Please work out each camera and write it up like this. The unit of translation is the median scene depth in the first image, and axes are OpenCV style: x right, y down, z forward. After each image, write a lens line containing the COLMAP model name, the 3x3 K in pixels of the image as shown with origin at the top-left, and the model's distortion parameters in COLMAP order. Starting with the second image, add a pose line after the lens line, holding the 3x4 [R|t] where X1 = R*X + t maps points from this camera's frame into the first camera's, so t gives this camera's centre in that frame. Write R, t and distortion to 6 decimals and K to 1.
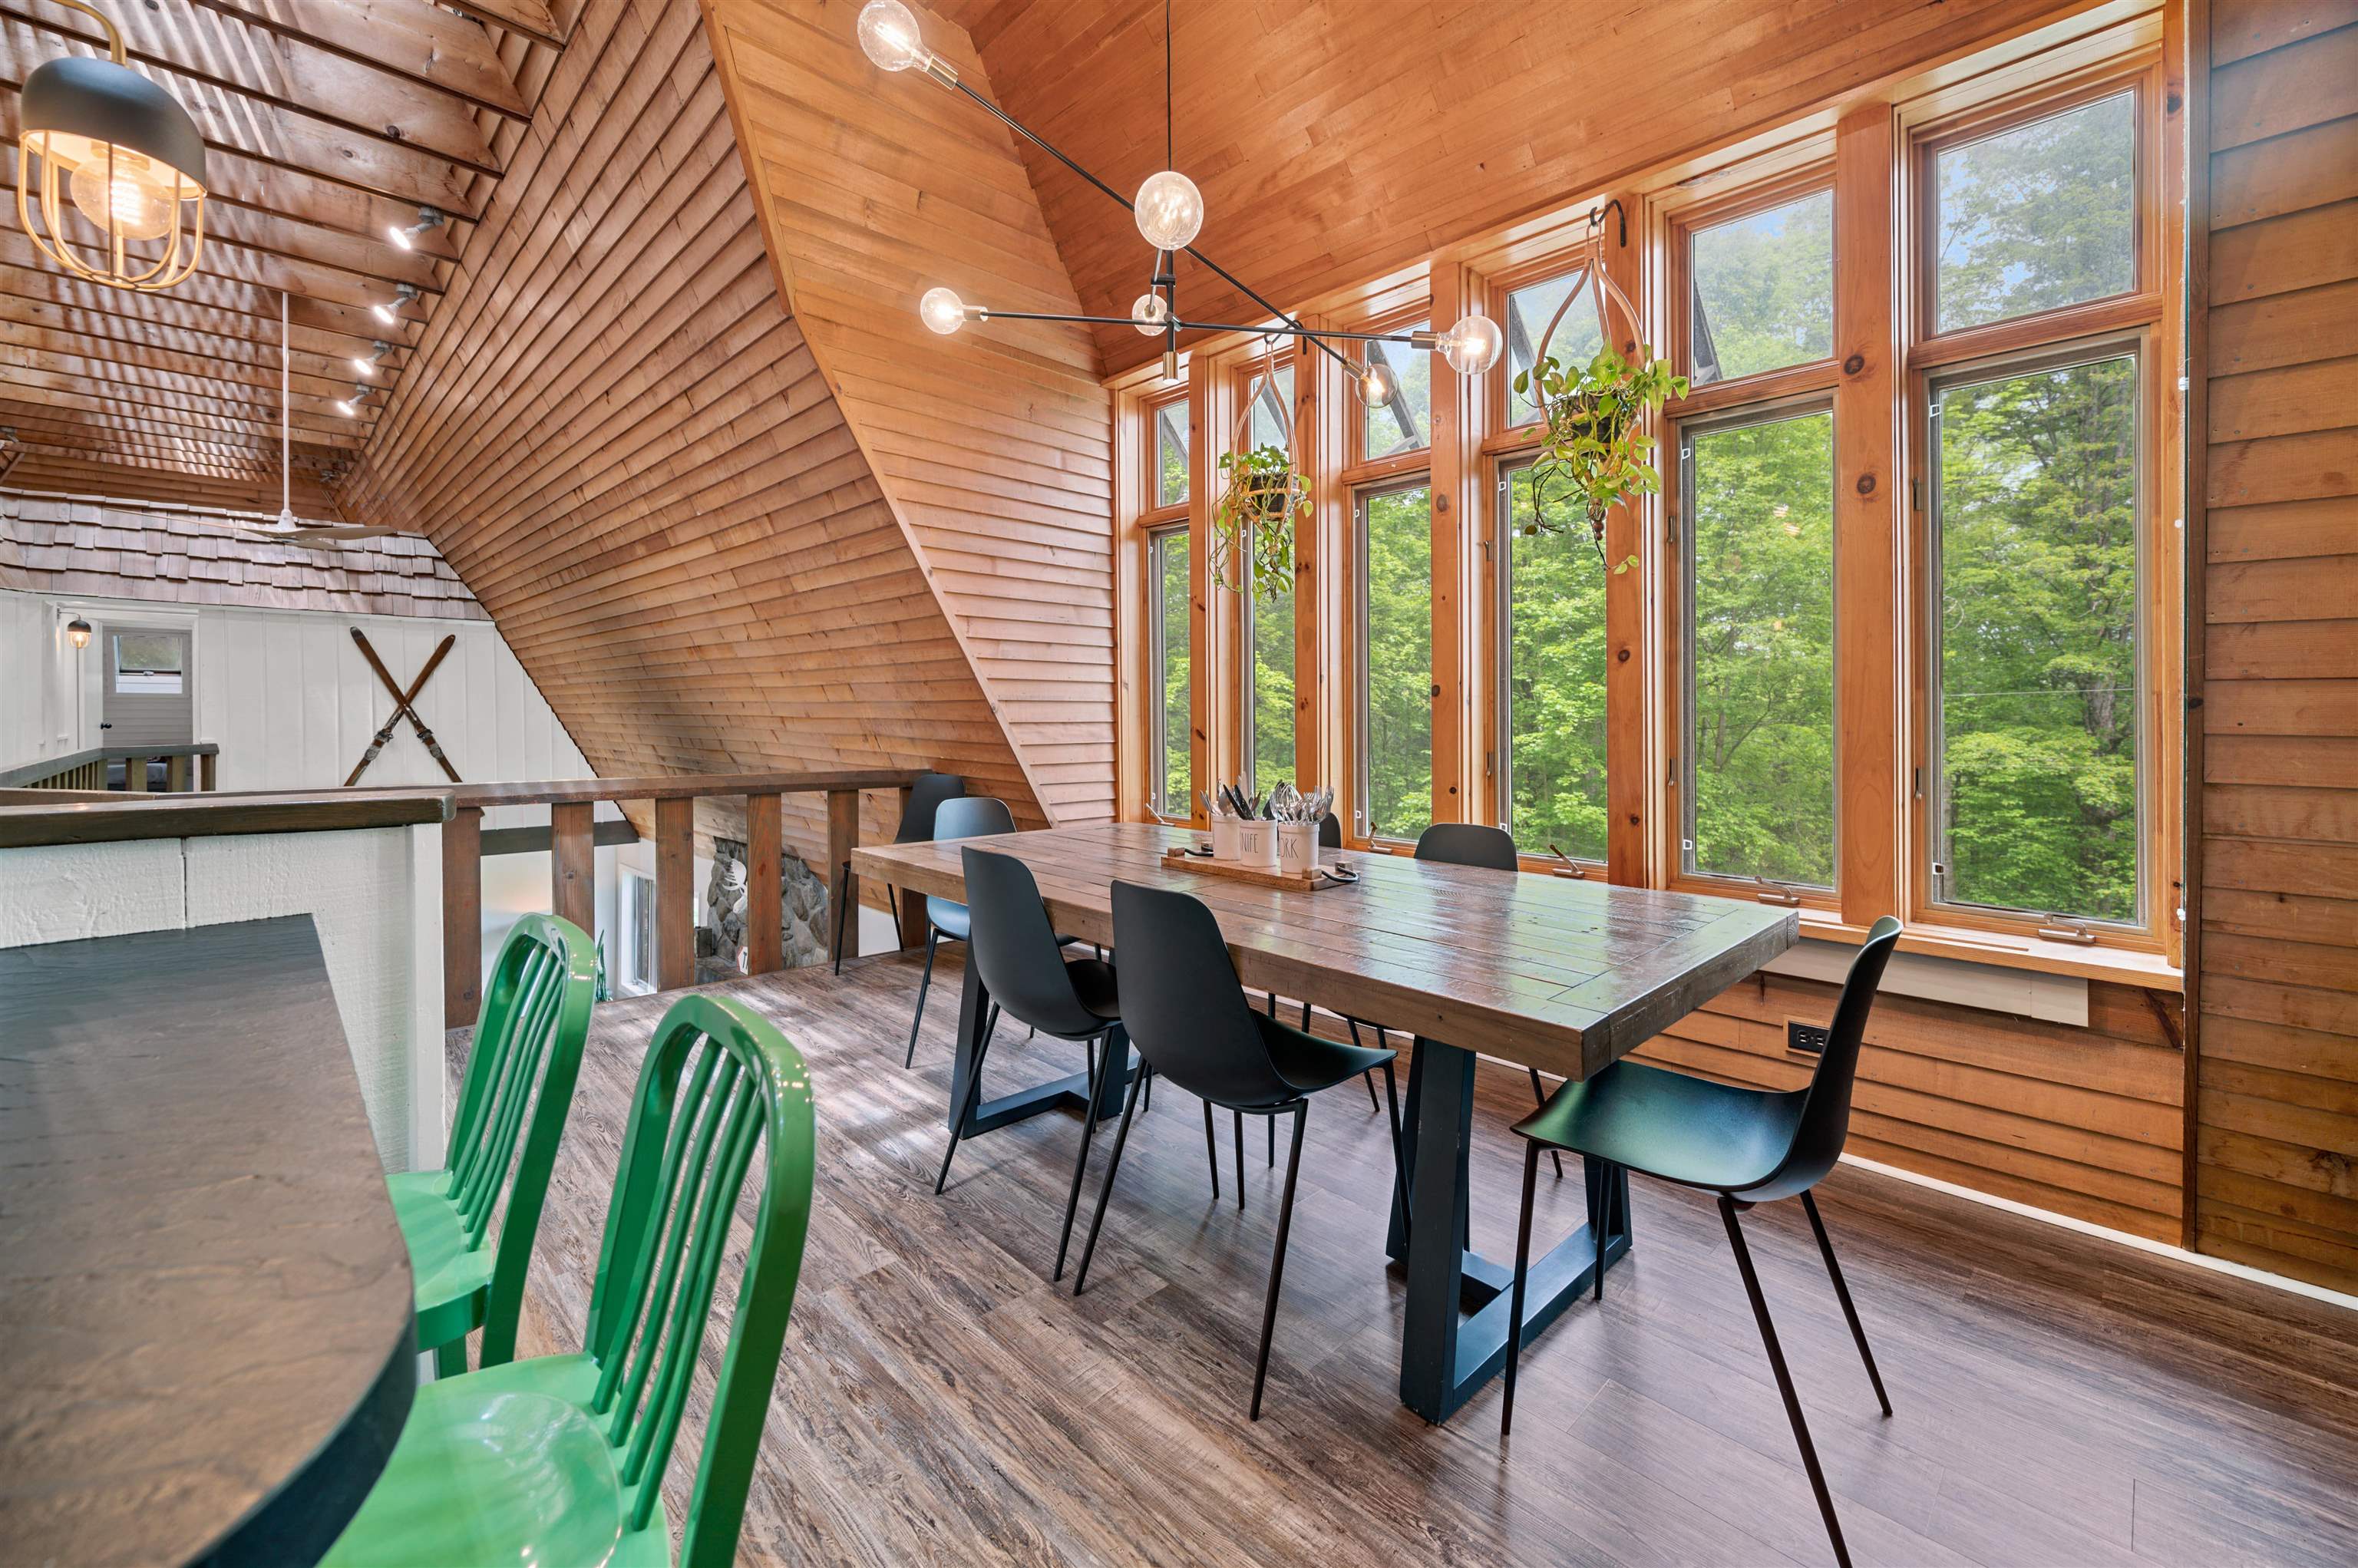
lens RADIAL K [[947.4, 0, 1162.8], [0, 947.4, 730.2], [0, 0, 1]] dist [-0.002834, 0.000340]
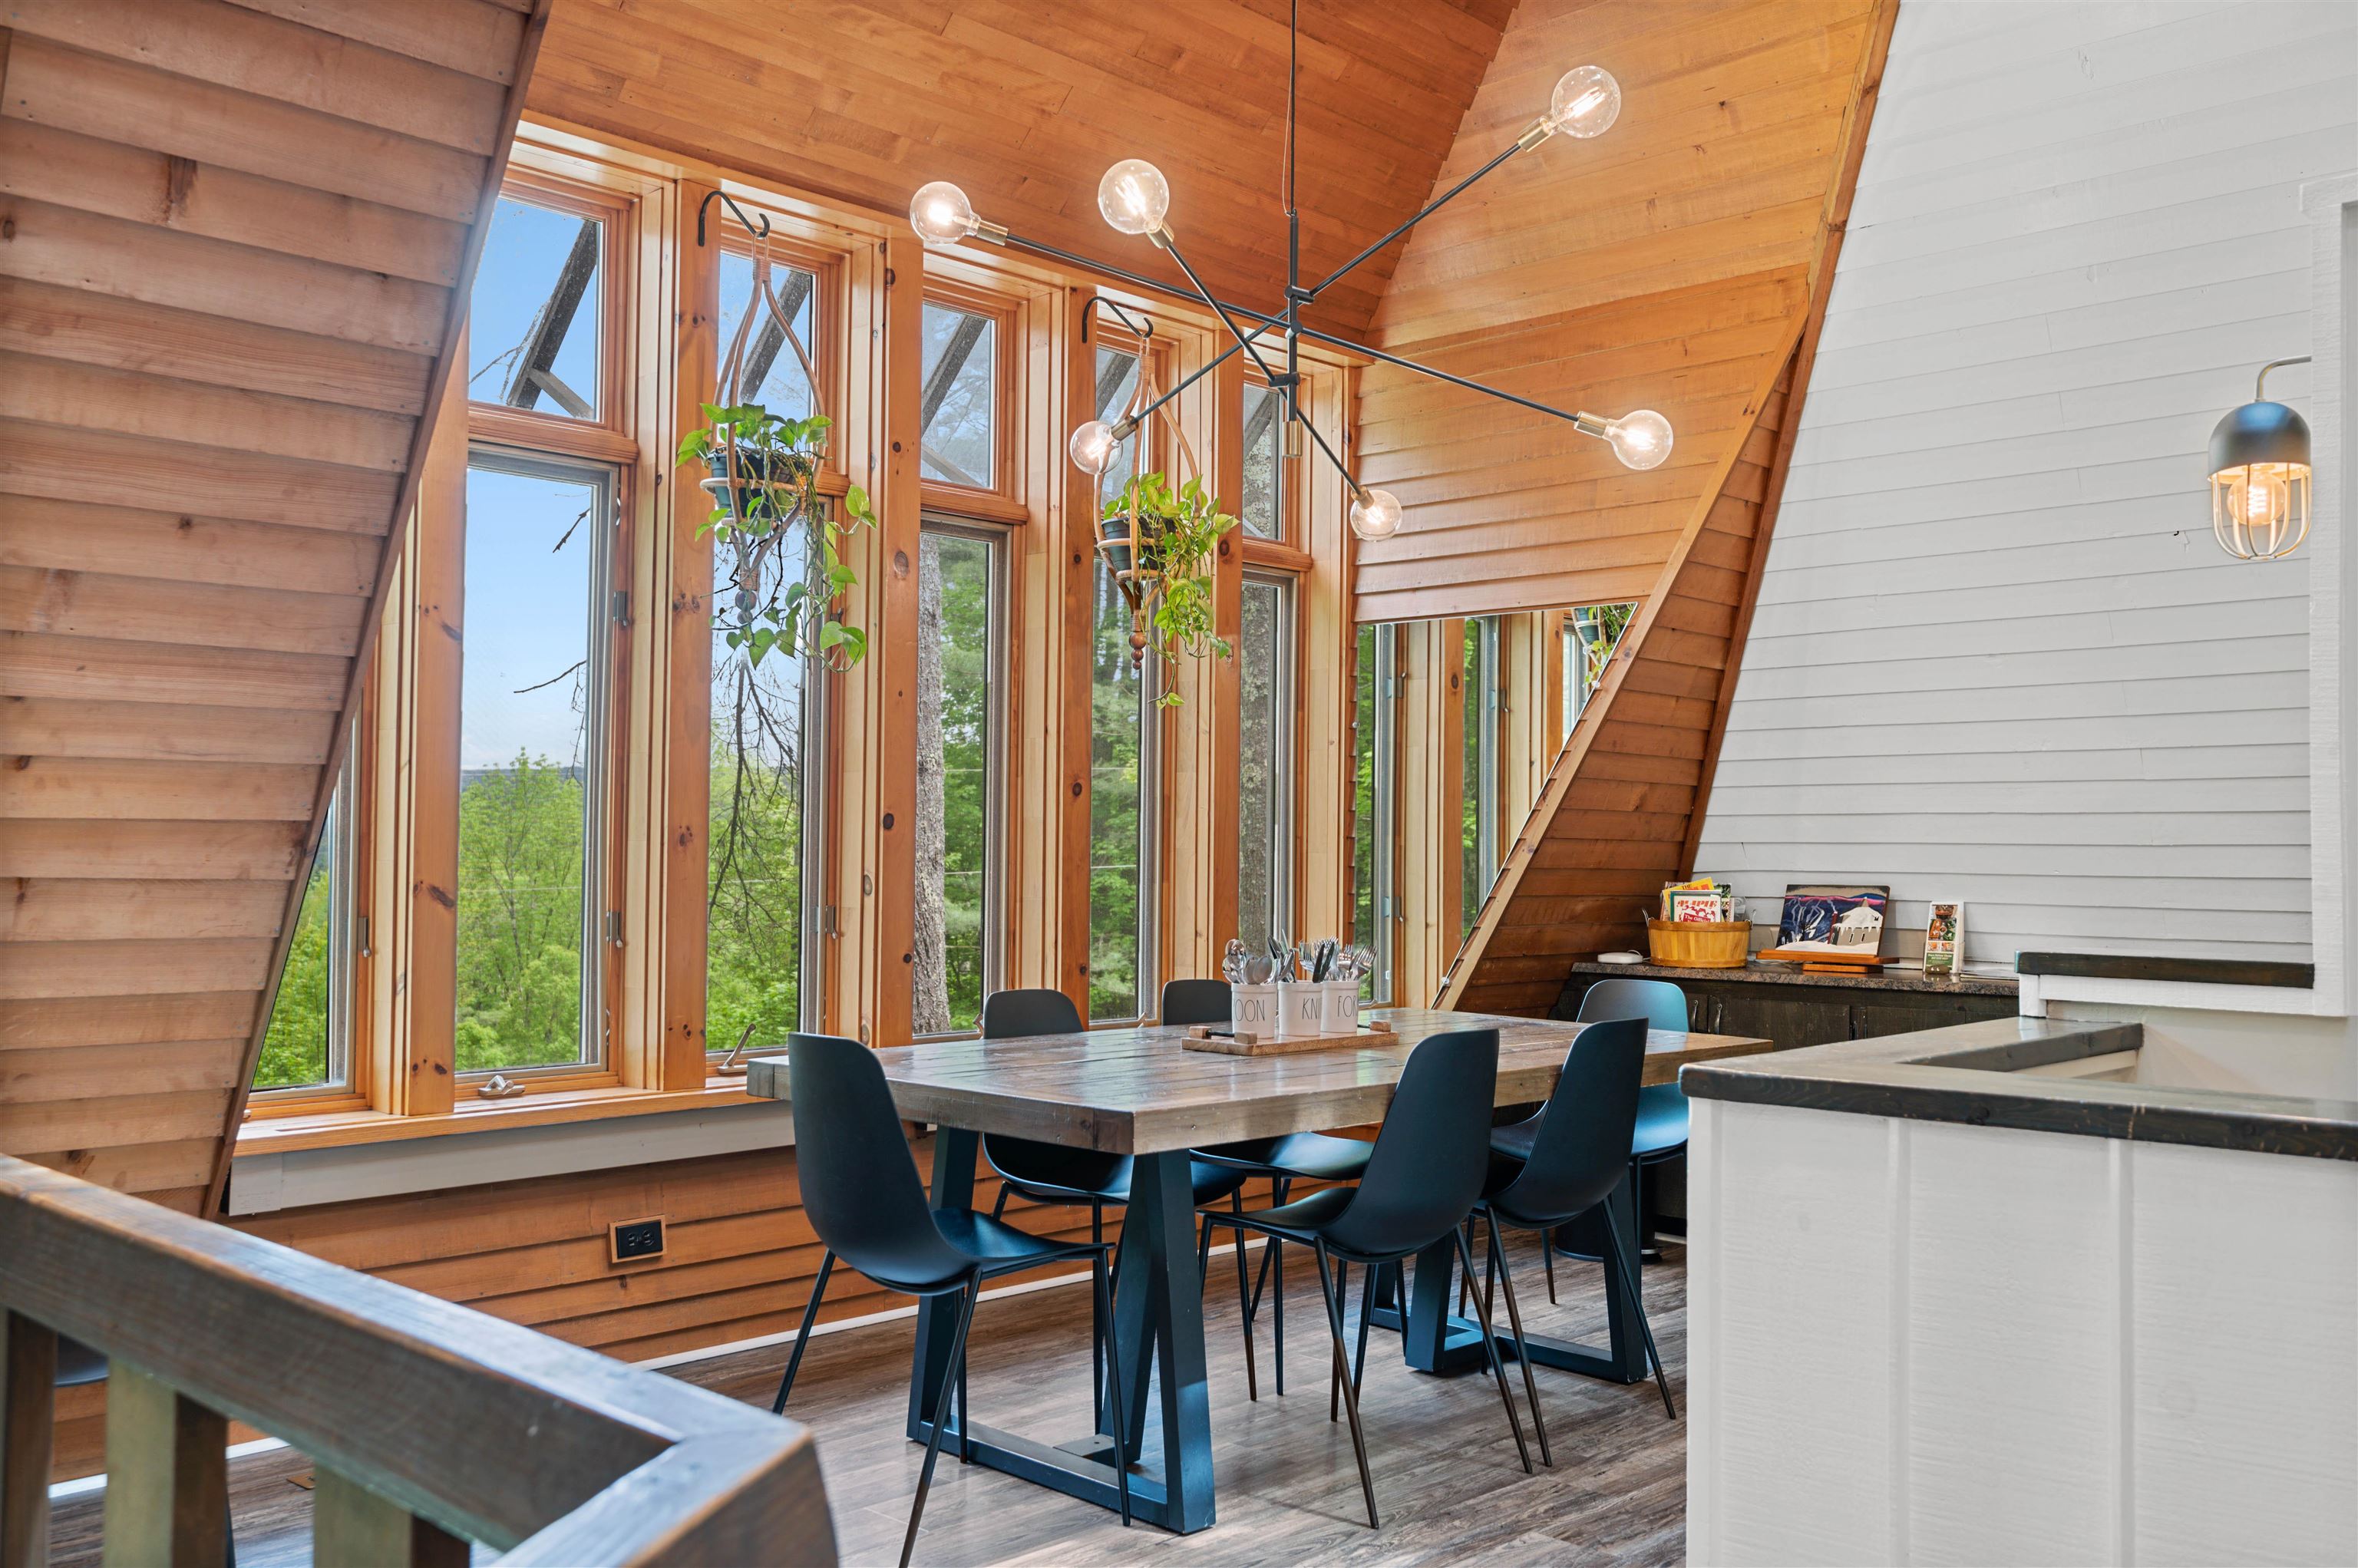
lens RADIAL K [[2041.5, 0, 1163.7], [0, 2041.5, 791.8], [0, 0, 1]] dist [0.014255, -0.010123]
pose [[-0.046089, 0.020392, 0.998729, -0.892004], [0.006845, 0.999775, -0.020098, -0.022739], [-0.998914, 0.005910, -0.046218, 0.613157]]
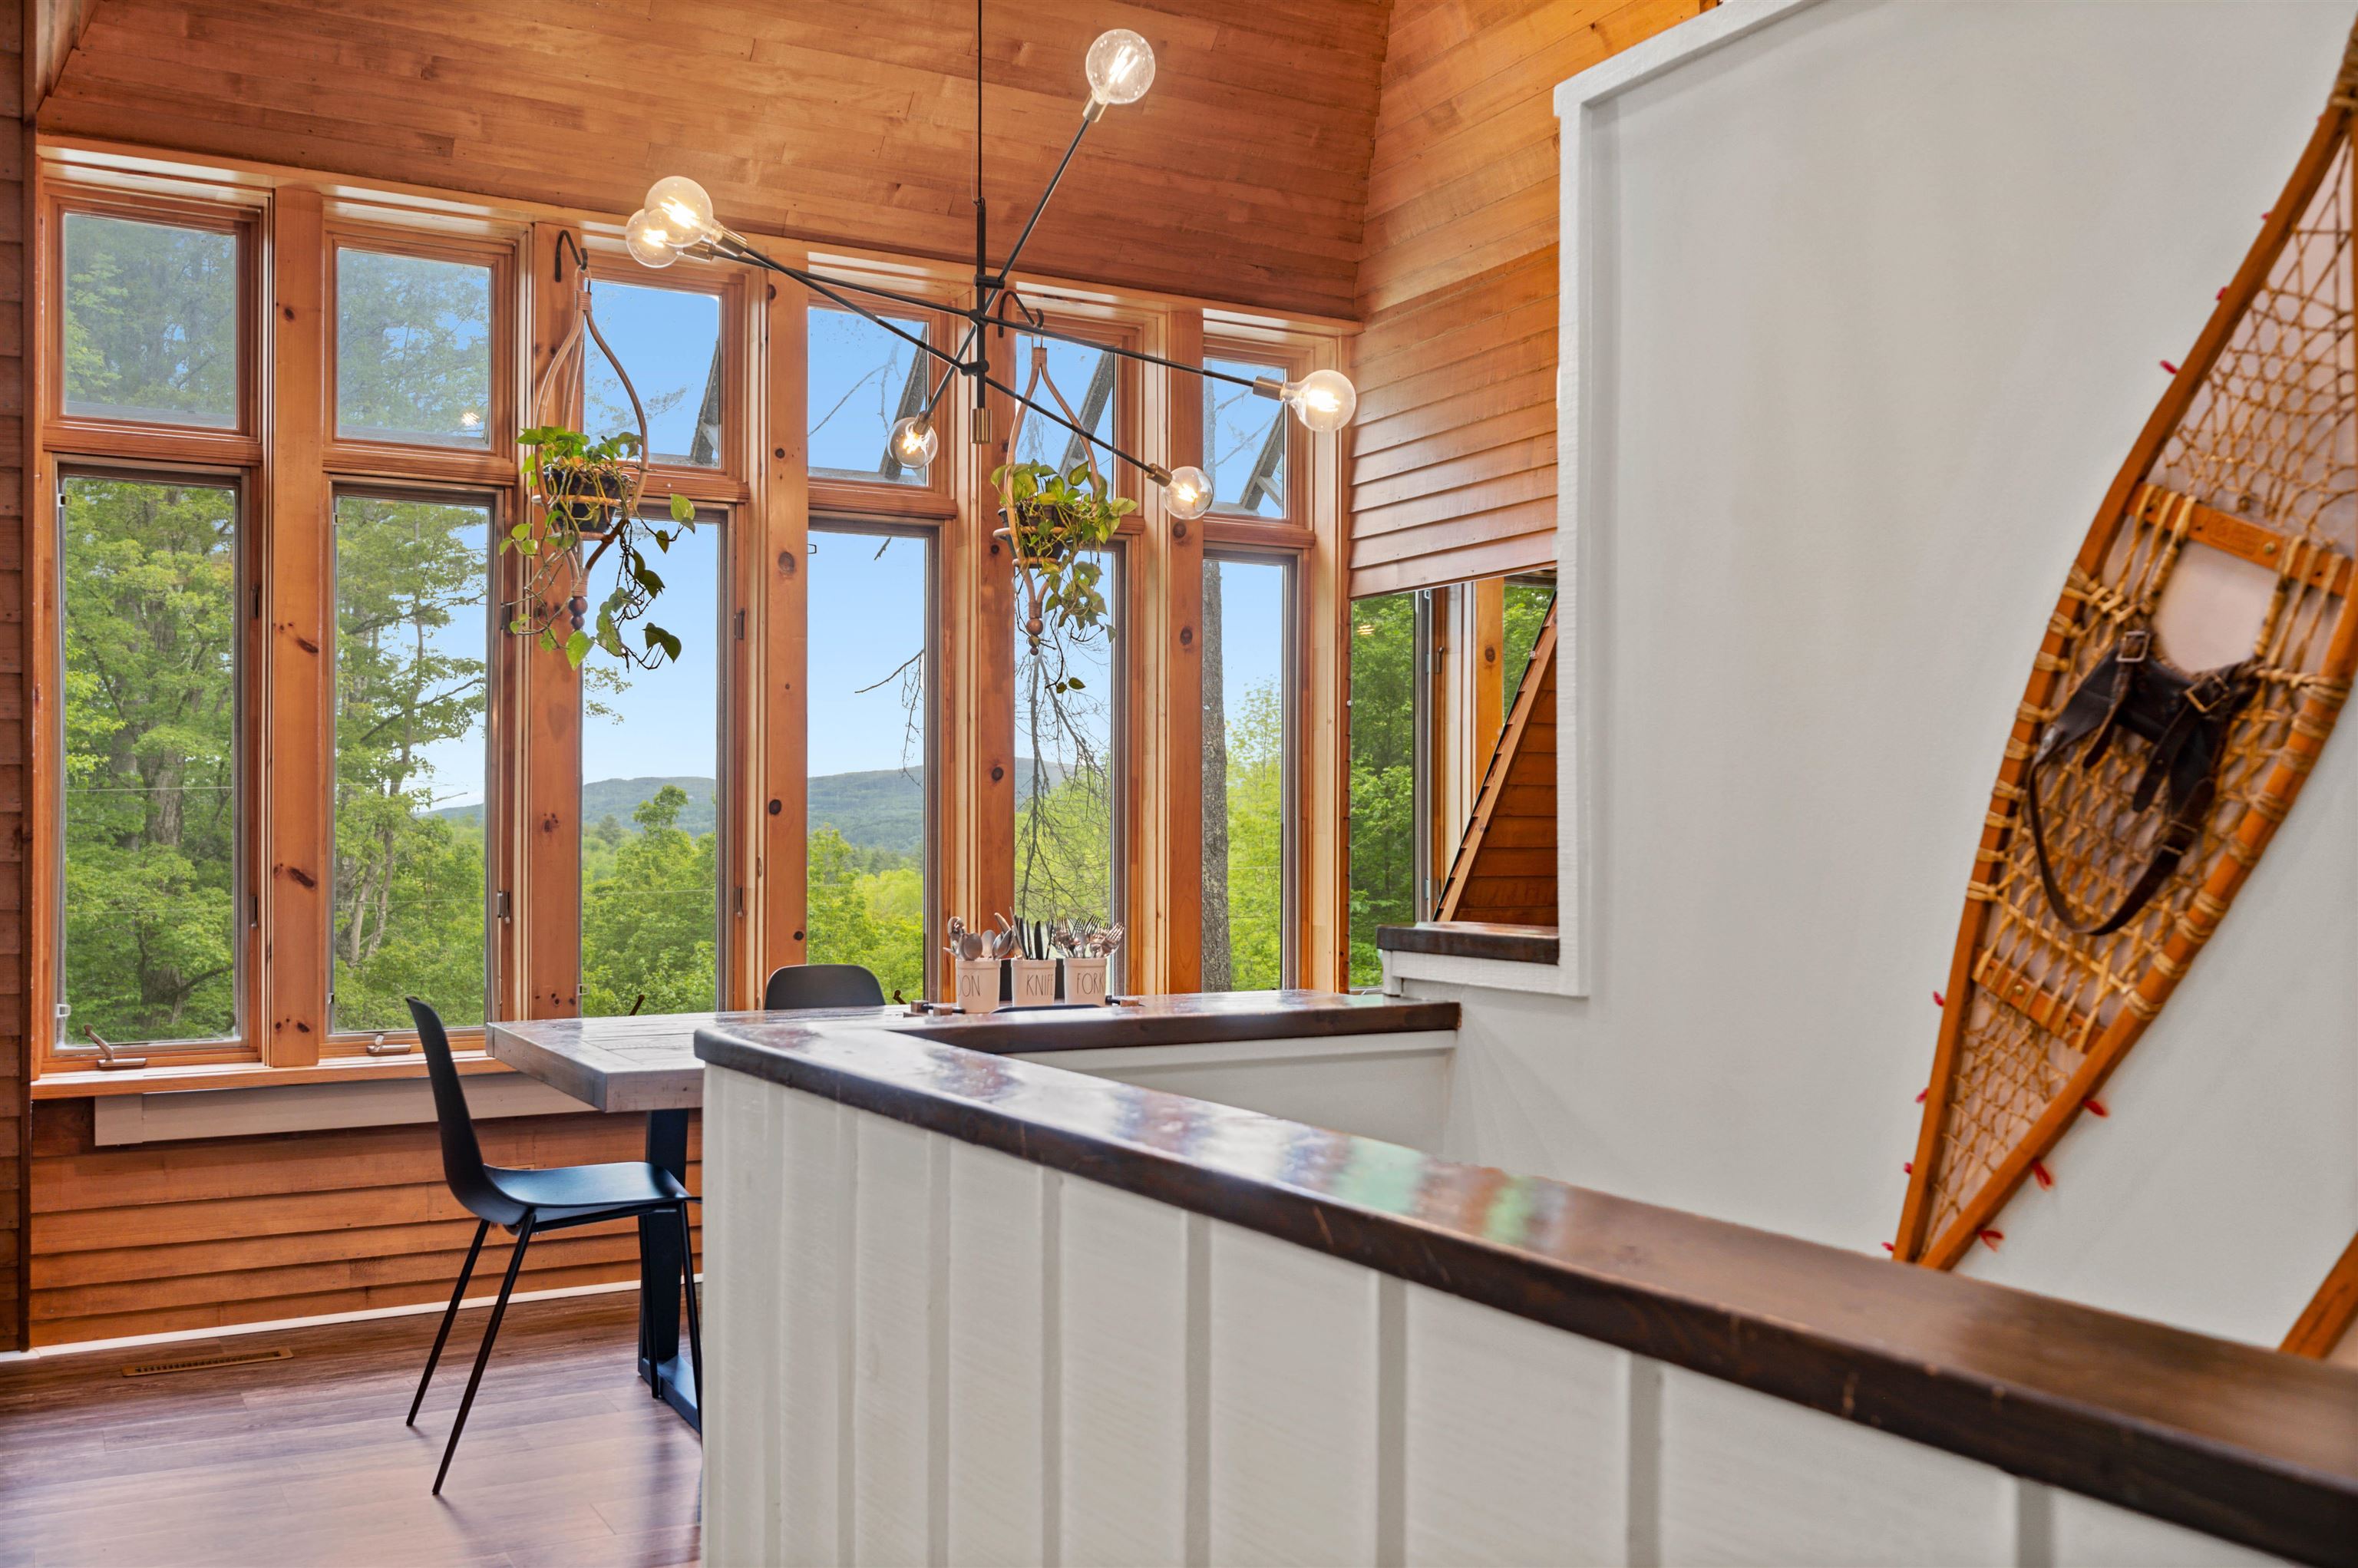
lens RADIAL K [[2041.5, 0, 1143.1], [0, 2041.5, 822.7], [0, 0, 1]] dist [0.014255, -0.010123]
pose [[0.256177, -0.001192, 0.966629, -0.864143], [0.017617, 0.999839, -0.003436, -0.013203], [-0.966469, 0.017910, 0.256157, 0.211748]]
